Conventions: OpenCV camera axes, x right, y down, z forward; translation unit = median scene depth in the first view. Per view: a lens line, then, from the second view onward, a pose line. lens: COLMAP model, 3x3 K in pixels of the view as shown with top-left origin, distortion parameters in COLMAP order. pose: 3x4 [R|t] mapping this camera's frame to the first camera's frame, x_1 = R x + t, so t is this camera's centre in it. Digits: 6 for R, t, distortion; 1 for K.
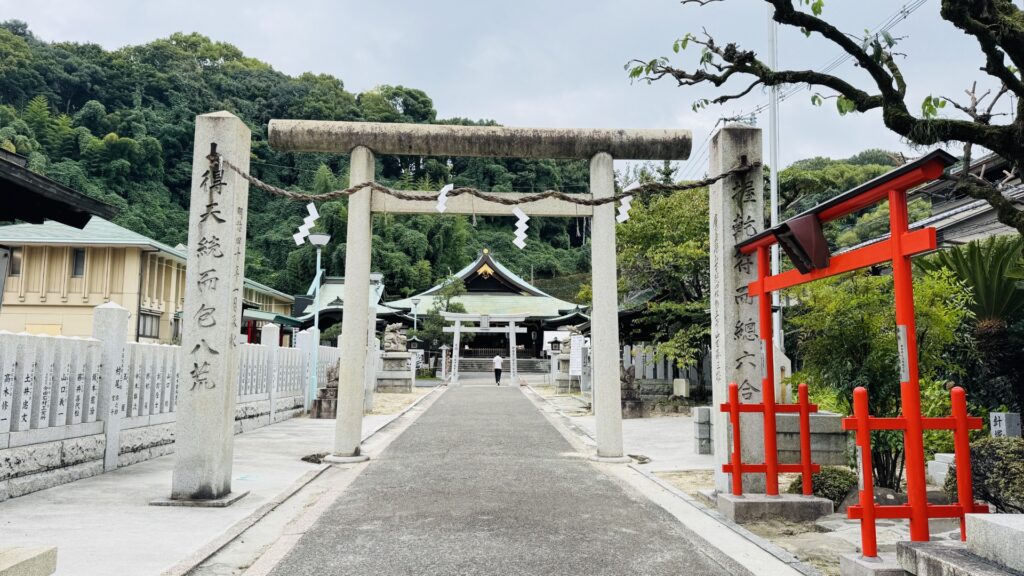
lens RADIAL K [[686.2, 0, 515.0], [0, 686.2, 298.9], [0, 0, 1]] dist [0.042579, -0.001236]
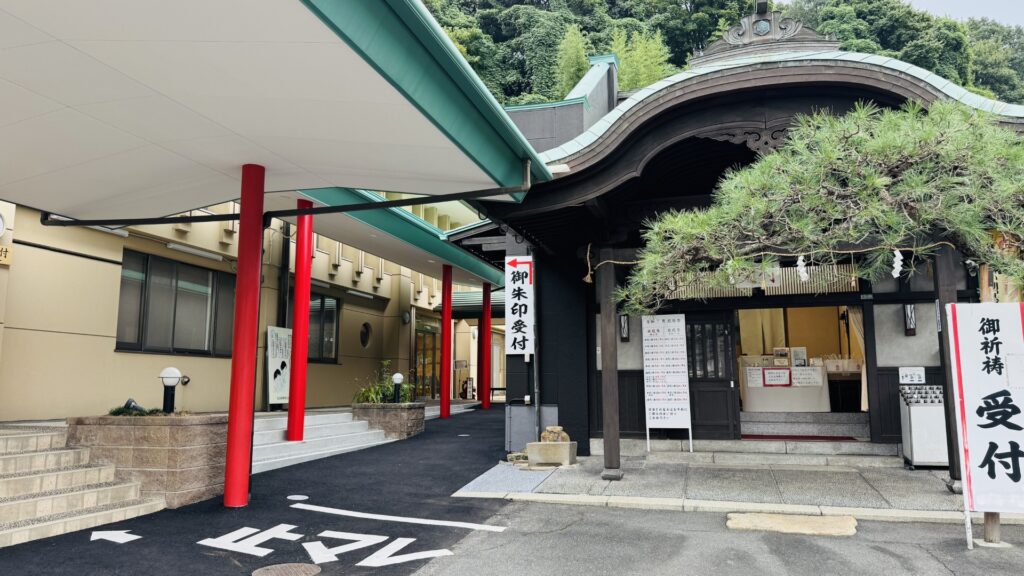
lens RADIAL K [[686.2, 0, 515.0], [0, 686.2, 298.9], [0, 0, 1]] dist [0.042579, -0.001236]
pose [[0.945411, -0.050611, -0.321925, -0.114930], [0.041325, 0.998511, -0.035620, 0.026464], [0.323249, 0.020372, 0.946095, 0.343683]]
